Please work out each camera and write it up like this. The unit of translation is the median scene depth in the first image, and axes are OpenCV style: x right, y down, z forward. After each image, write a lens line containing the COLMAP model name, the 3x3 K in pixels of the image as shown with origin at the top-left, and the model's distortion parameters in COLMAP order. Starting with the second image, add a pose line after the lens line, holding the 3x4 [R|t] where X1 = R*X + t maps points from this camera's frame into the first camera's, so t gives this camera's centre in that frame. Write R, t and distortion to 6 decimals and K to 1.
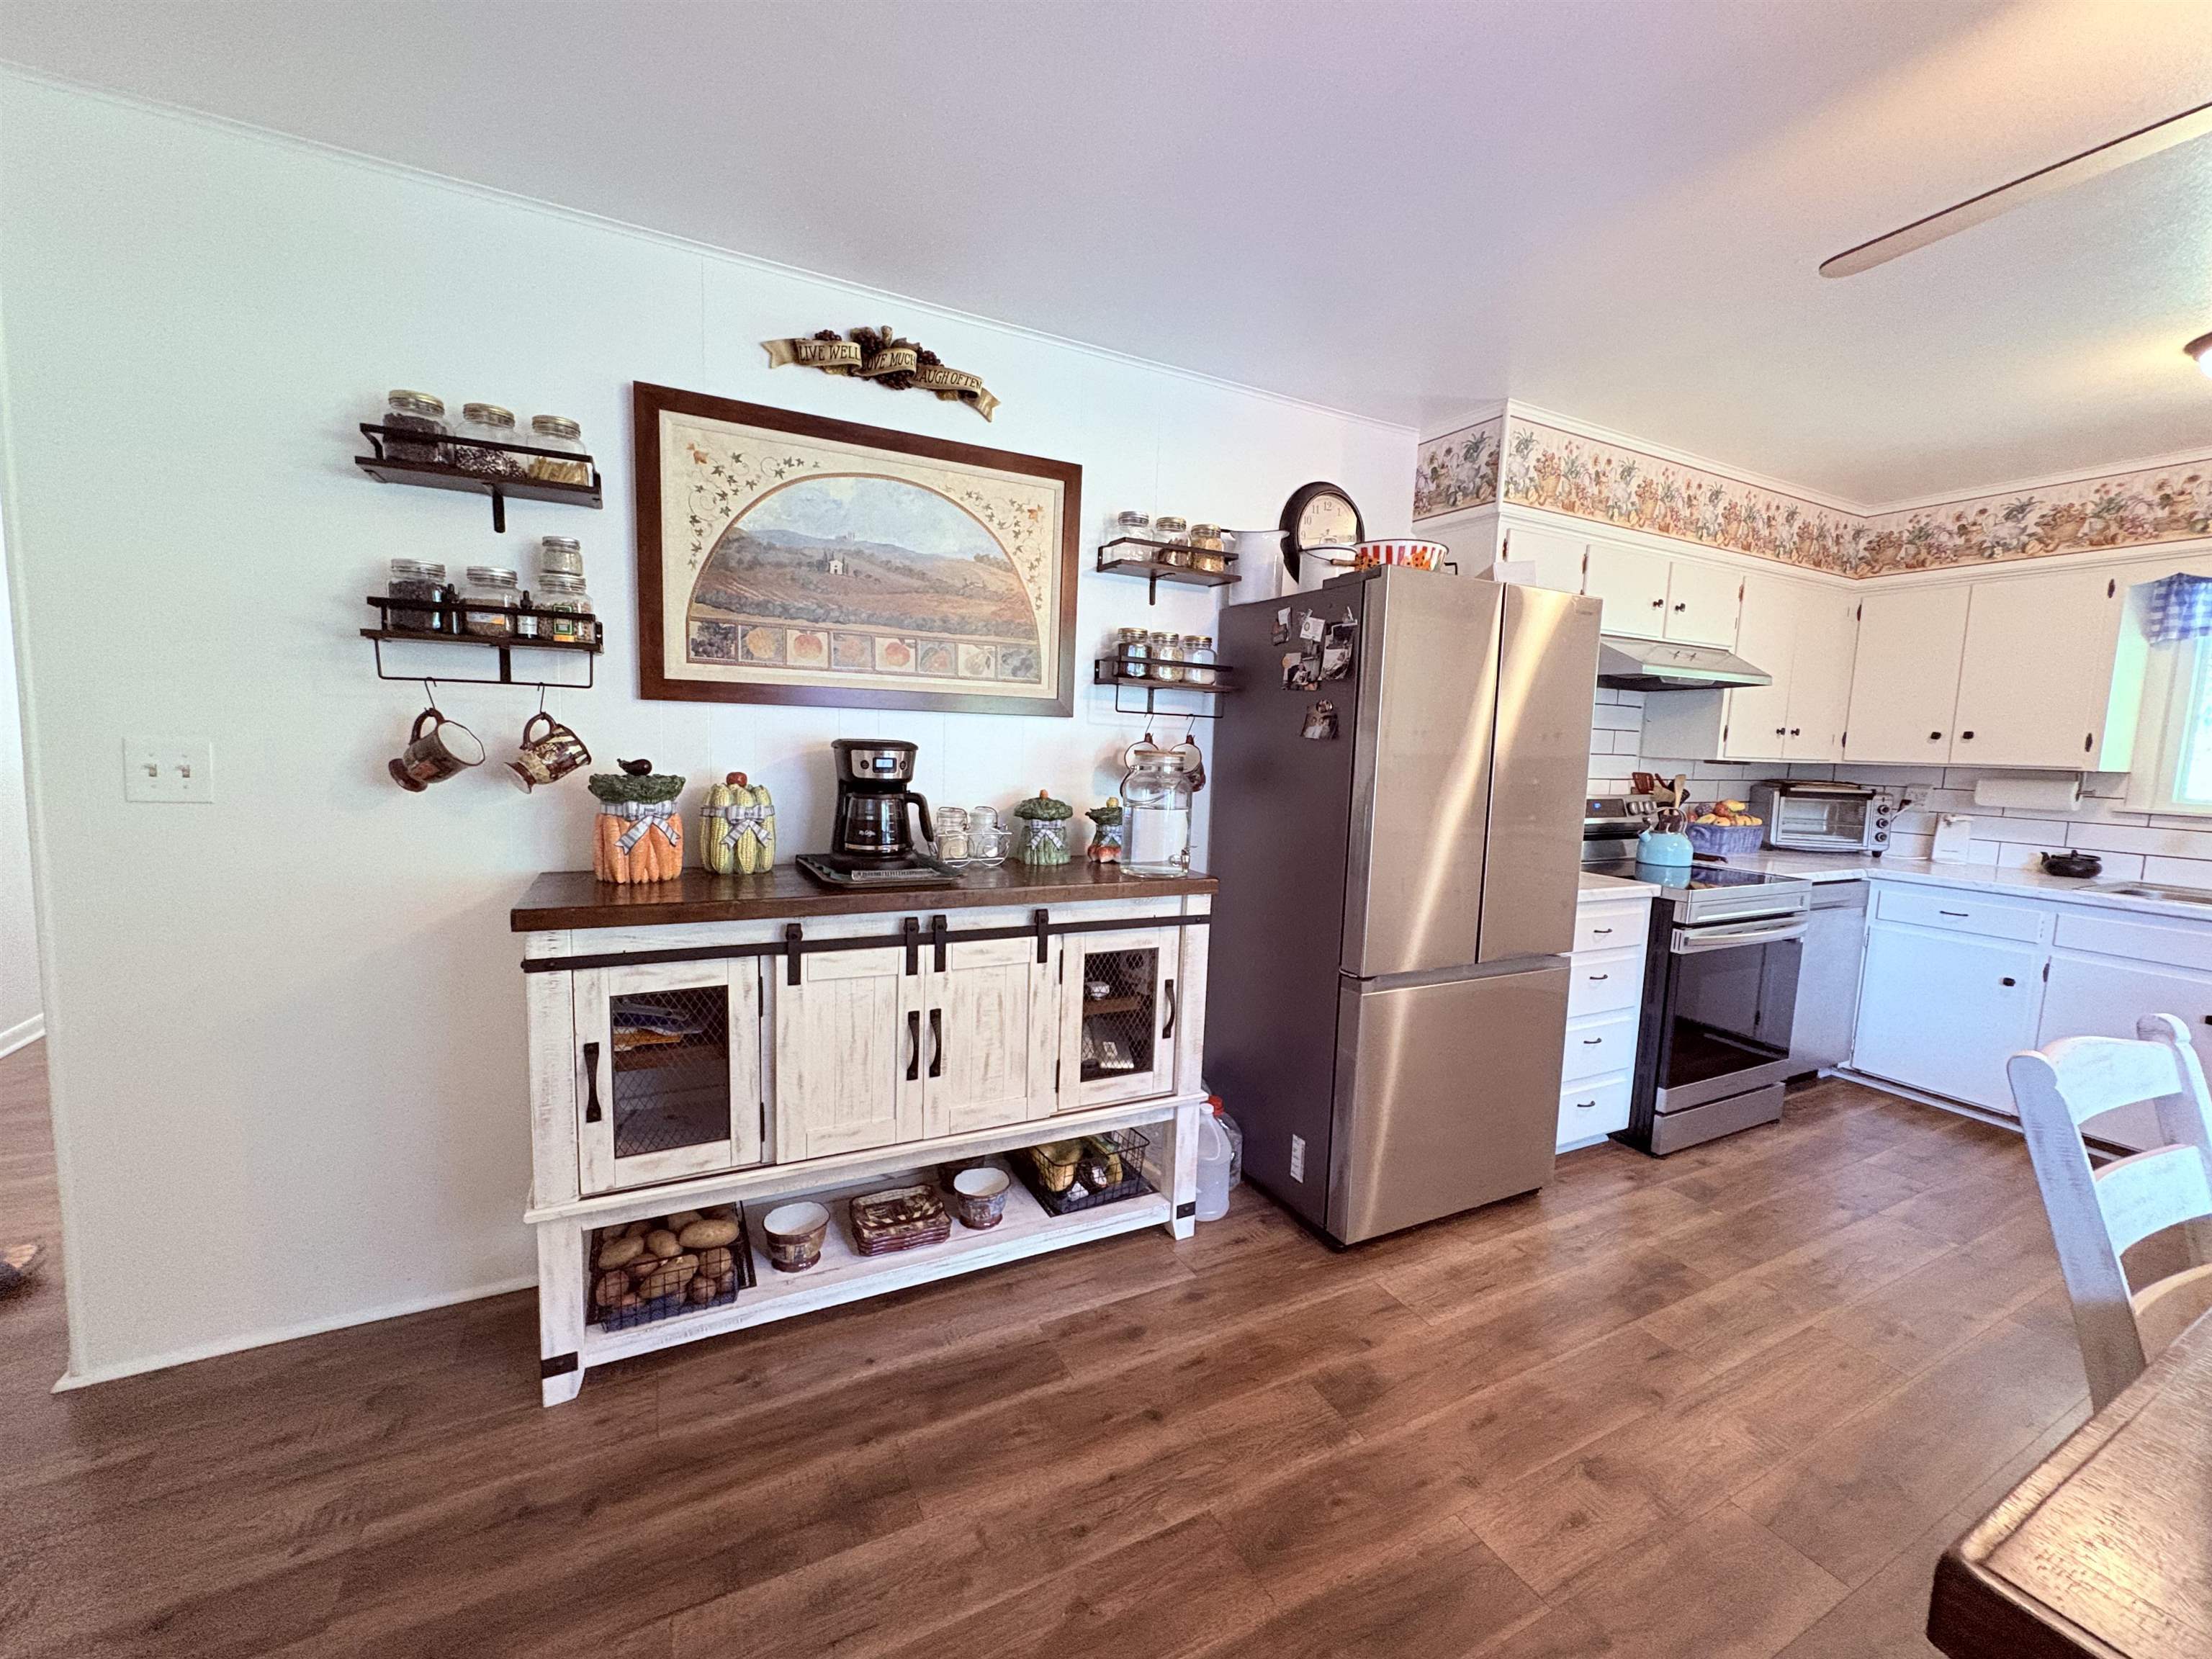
lens RADIAL K [[884.5, 0, 1103.3], [0, 884.5, 828.4], [0, 0, 1]] dist [0.000675, -0.000103]
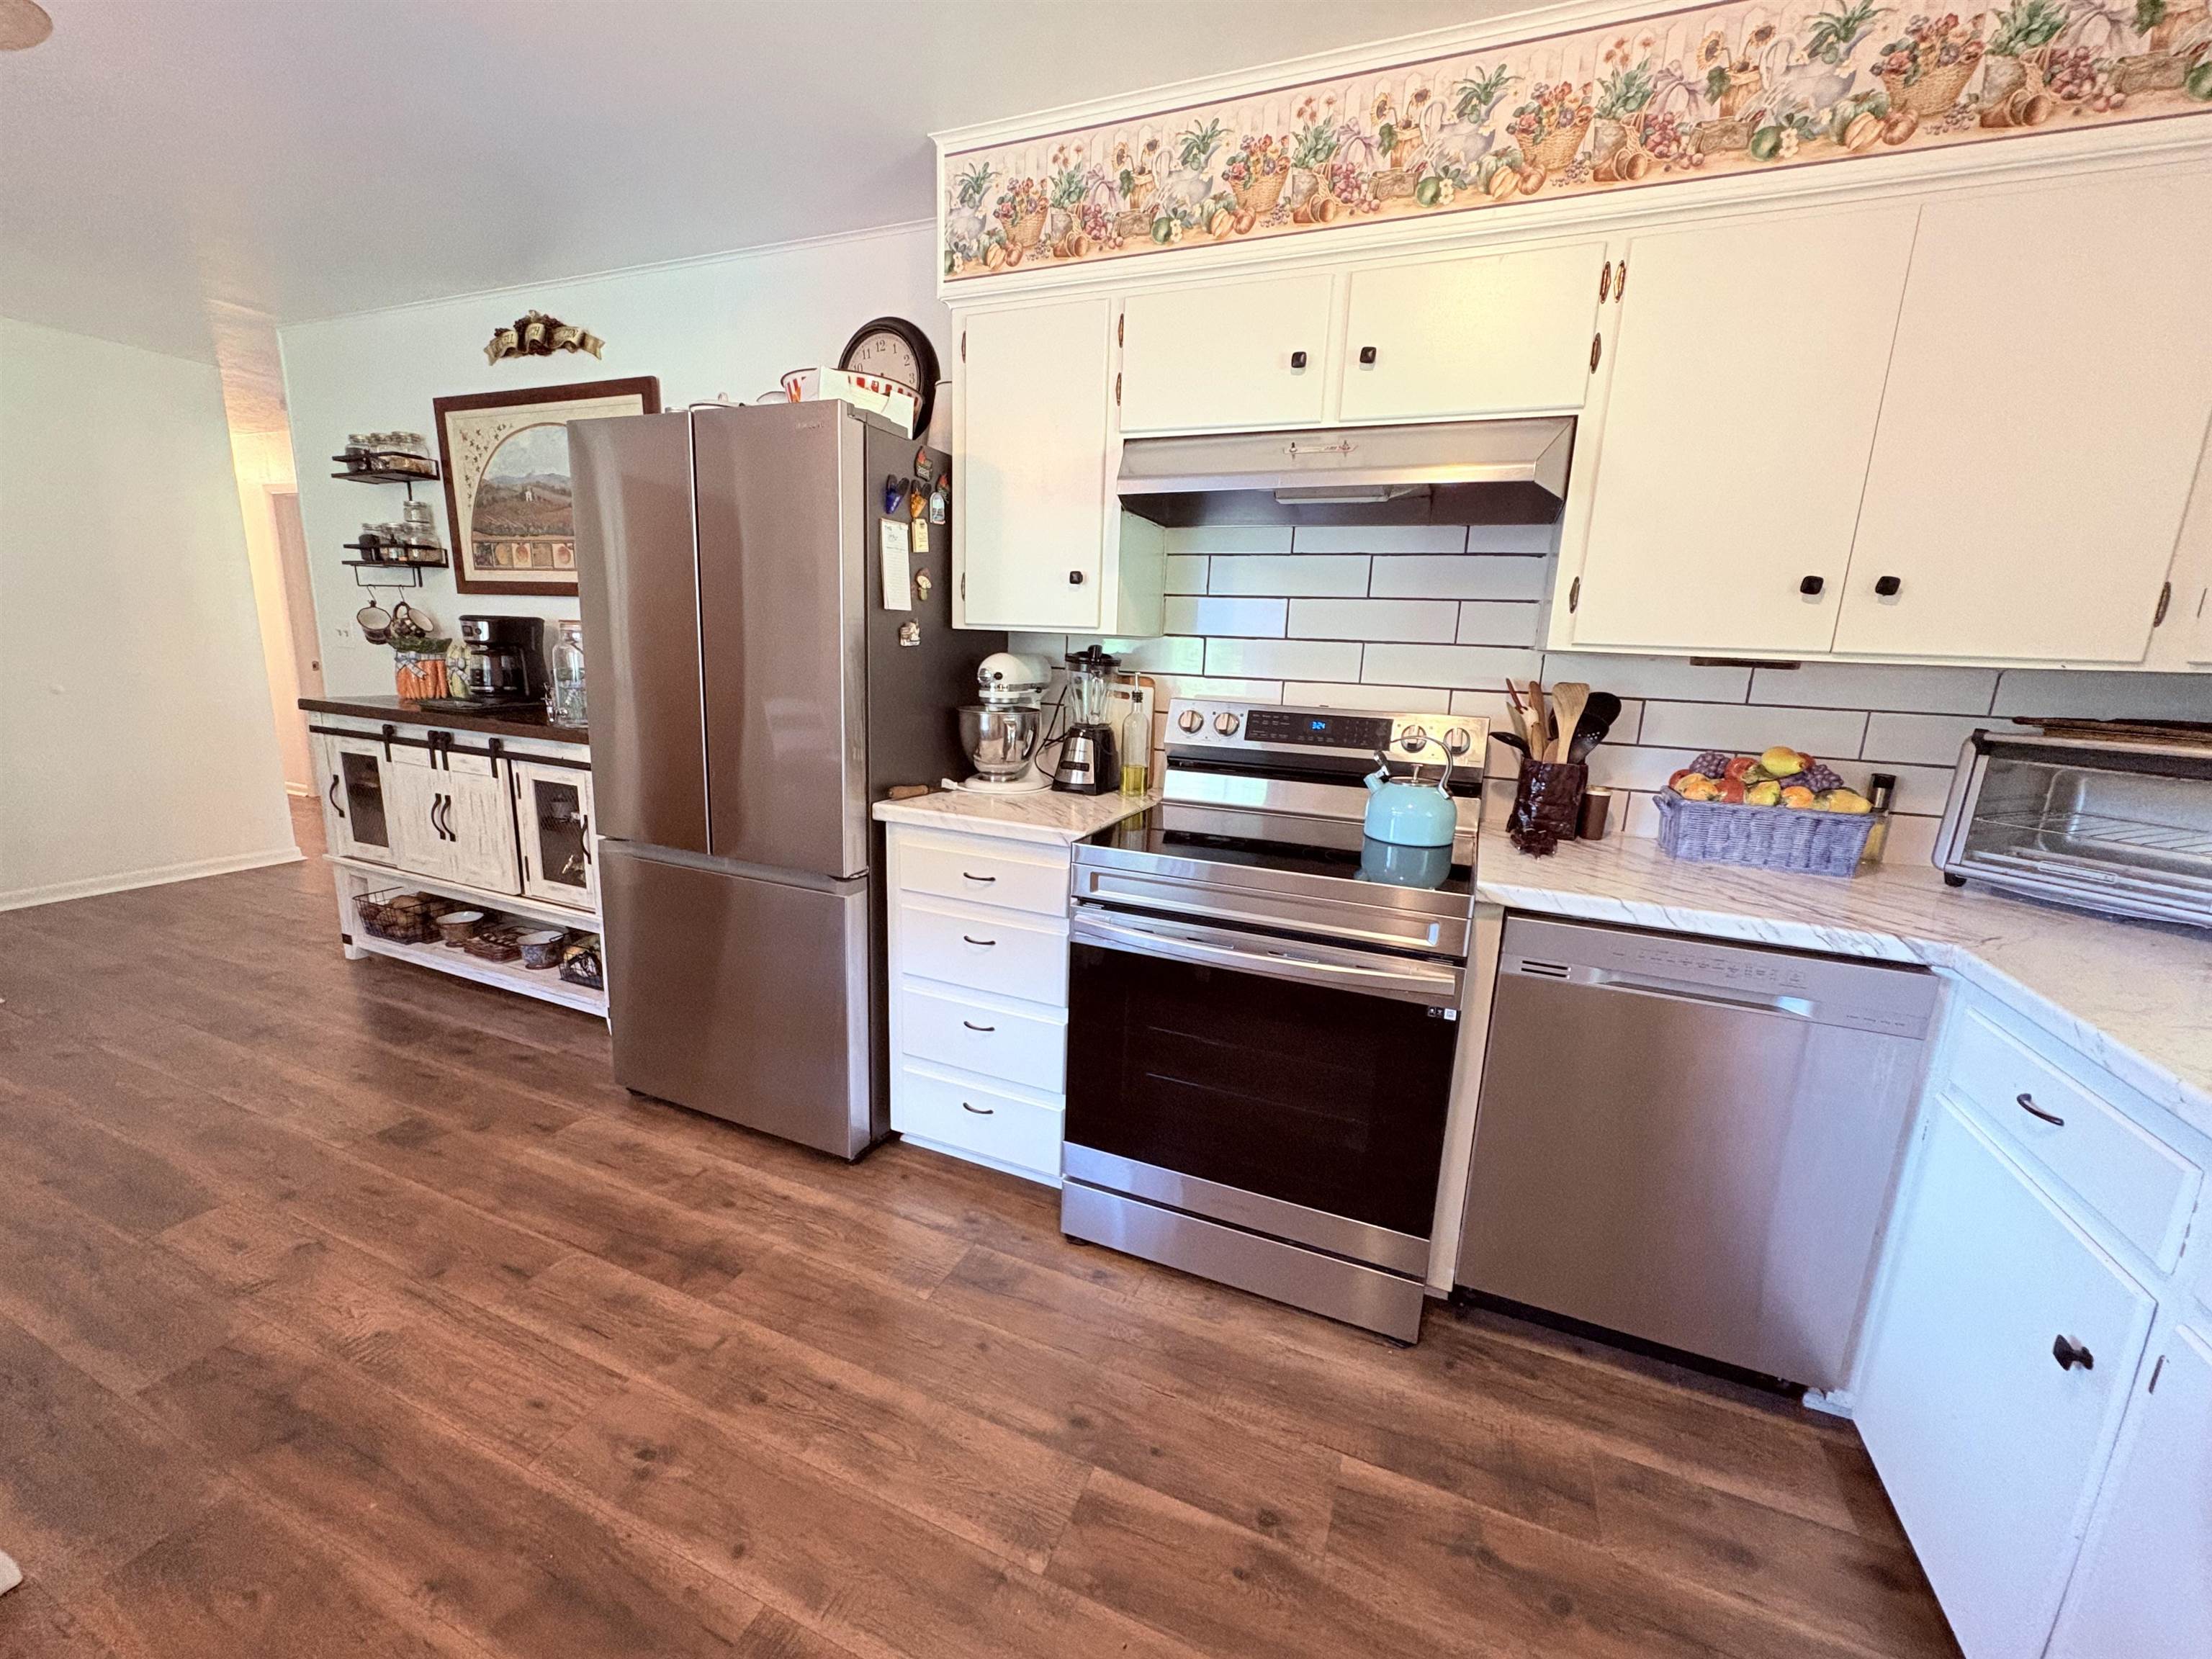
lens RADIAL K [[883.2, 0, 1104.9], [0, 883.2, 829.9], [0, 0, 1]] dist [0.000855, -0.000383]
pose [[0.641944, 0.151766, -0.751582, 1.103942], [-0.099032, 0.988416, 0.115004, -0.012337], [0.760330, 0.000604, 0.649537, 0.587845]]
